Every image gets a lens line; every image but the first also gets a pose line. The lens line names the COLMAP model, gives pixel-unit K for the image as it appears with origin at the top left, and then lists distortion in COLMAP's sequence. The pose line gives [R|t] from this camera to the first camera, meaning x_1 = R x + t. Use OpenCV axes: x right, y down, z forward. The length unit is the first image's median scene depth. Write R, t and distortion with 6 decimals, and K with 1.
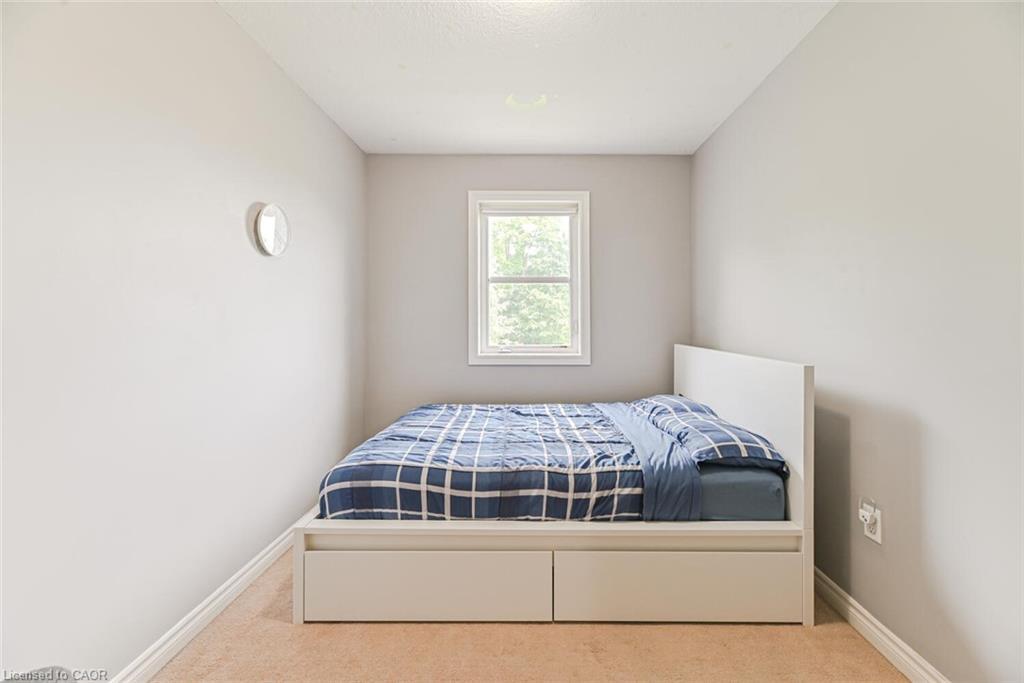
lens RADIAL K [[410.2, 0, 509.8], [0, 410.2, 322.6], [0, 0, 1]] dist [0.001429, -0.000716]
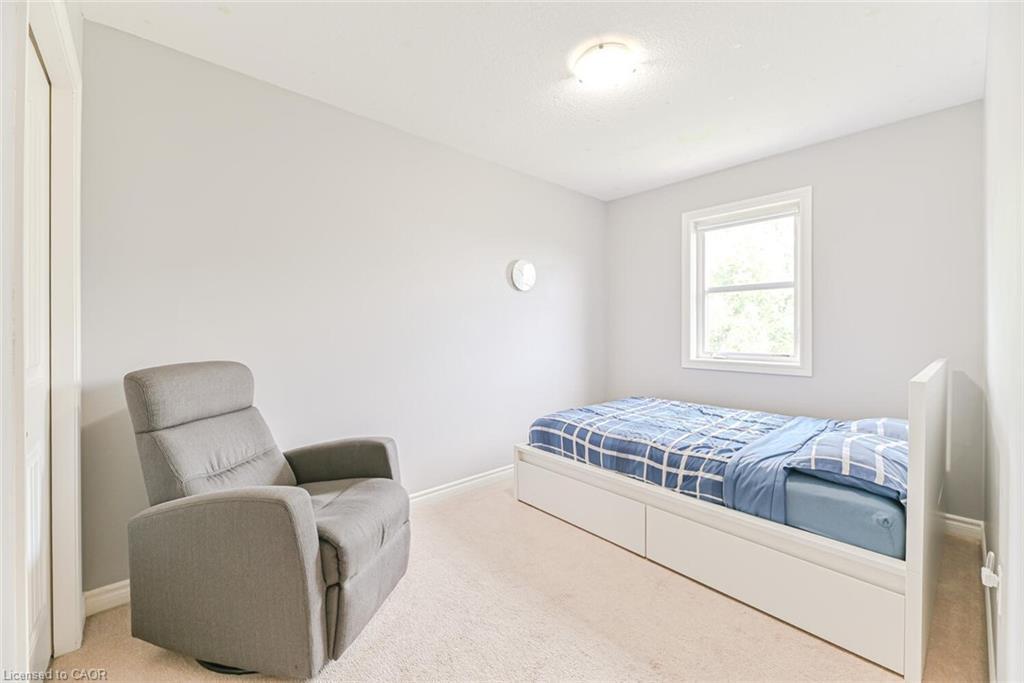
lens RADIAL K [[410.2, 0, 515.0], [0, 410.2, 335.6], [0, 0, 1]] dist [0.001429, -0.000716]
pose [[0.666970, 0.008562, -0.745035, 0.772132], [0.002112, 0.999908, 0.013382, -0.002717], [0.745081, -0.010499, 0.666891, -0.176211]]
